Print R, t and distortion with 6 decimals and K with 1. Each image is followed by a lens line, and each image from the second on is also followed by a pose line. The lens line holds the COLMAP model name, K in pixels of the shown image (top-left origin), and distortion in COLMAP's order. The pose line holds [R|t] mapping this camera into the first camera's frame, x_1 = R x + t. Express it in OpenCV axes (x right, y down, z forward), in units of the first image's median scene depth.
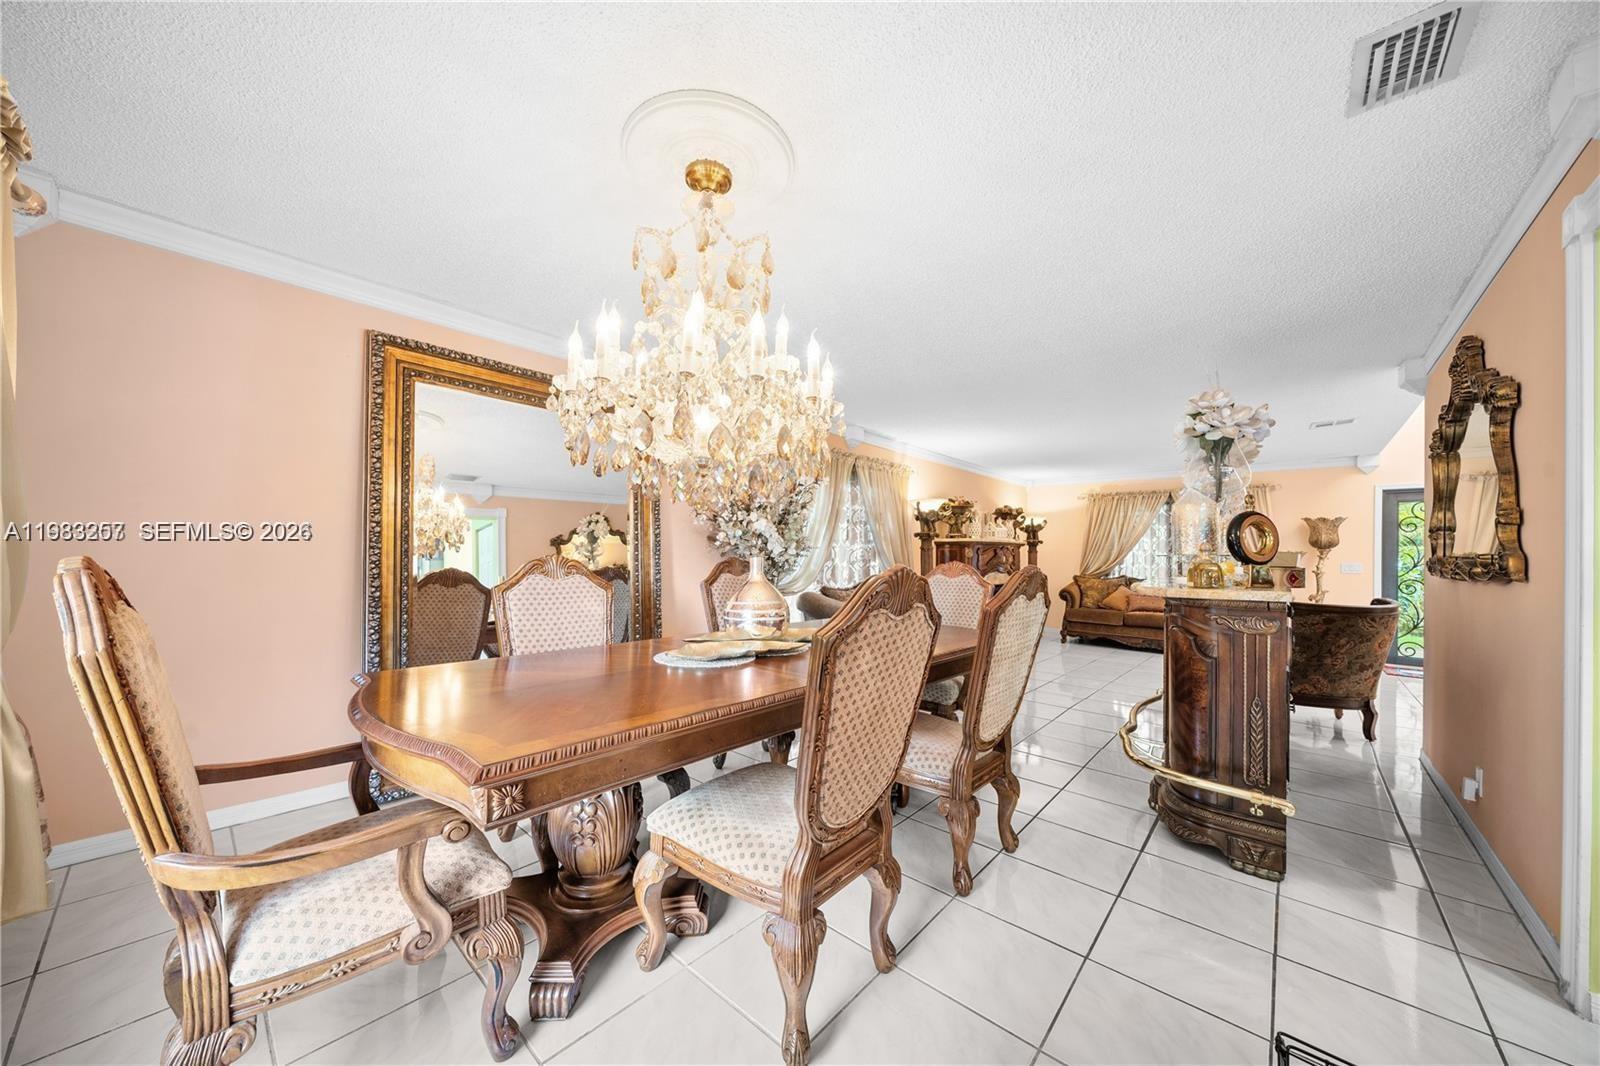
lens RADIAL K [[544.1, 0, 799.0], [0, 544.1, 544.1], [0, 0, 1]] dist [0.000758, 0.000041]
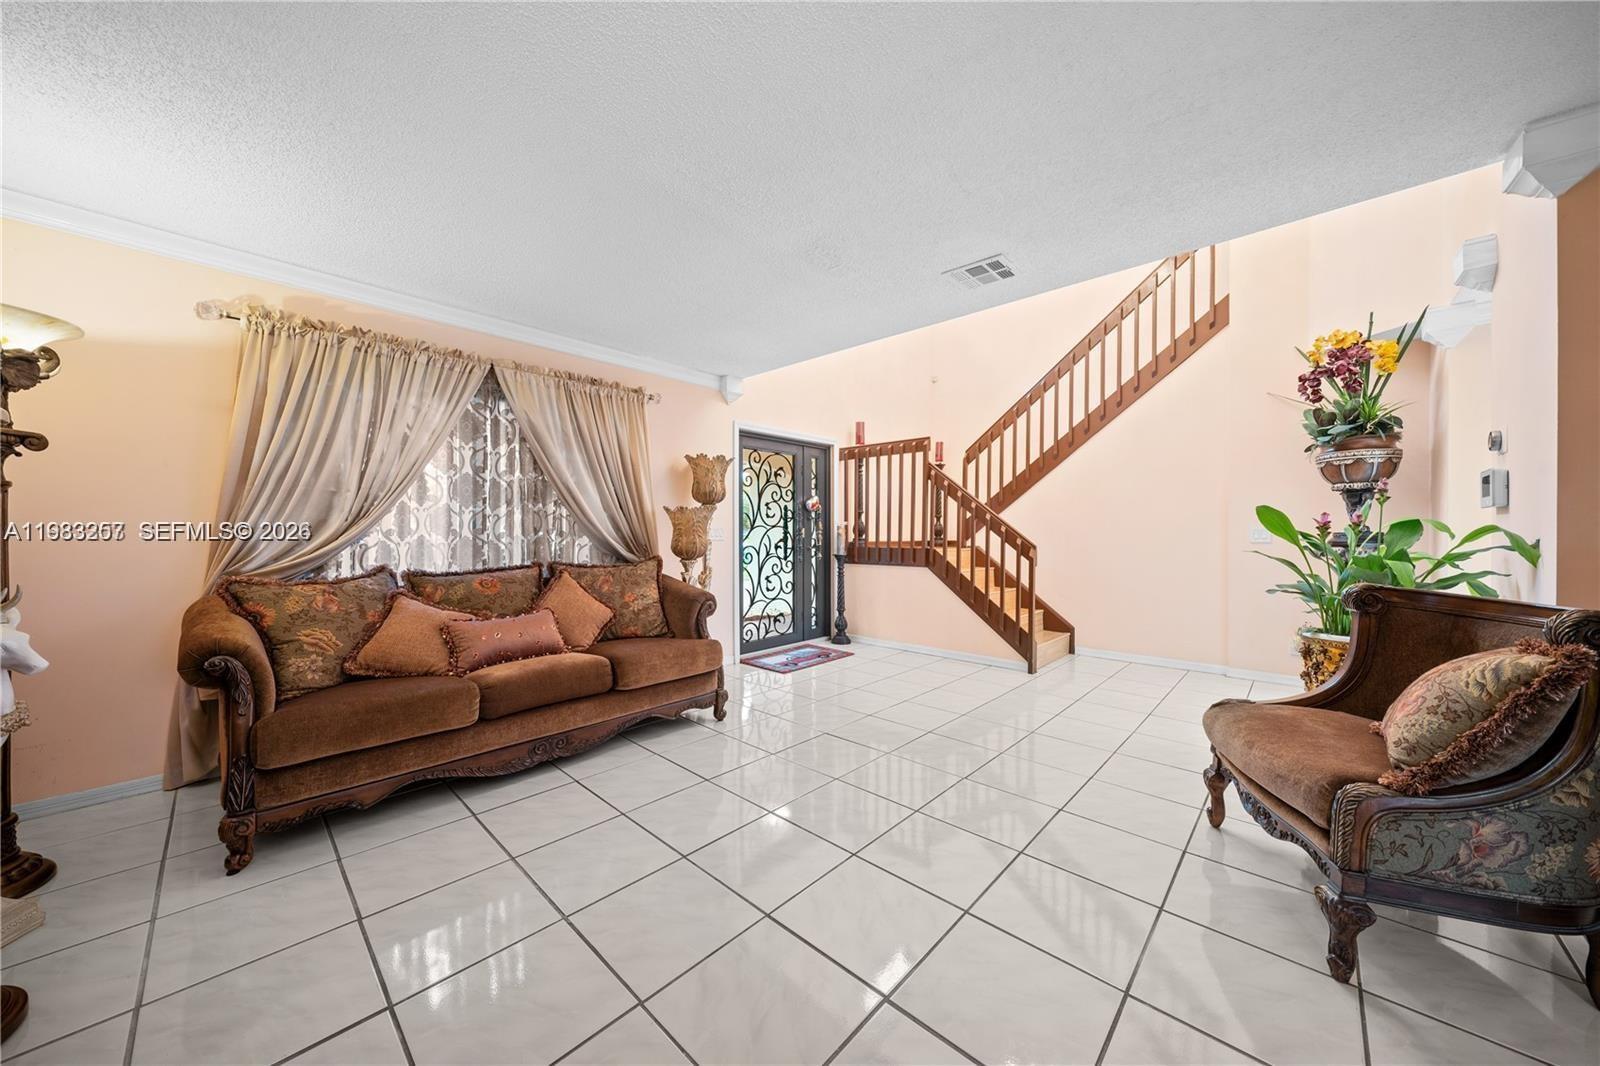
lens RADIAL K [[544.1, 0, 798.8], [0, 544.1, 533.8], [0, 0, 1]] dist [0.000758, 0.000041]
pose [[0.030343, -0.011855, 0.999469, 0.253129], [-0.000470, 0.999929, 0.011874, 0.031878], [-0.999539, -0.000830, 0.030336, 0.726891]]
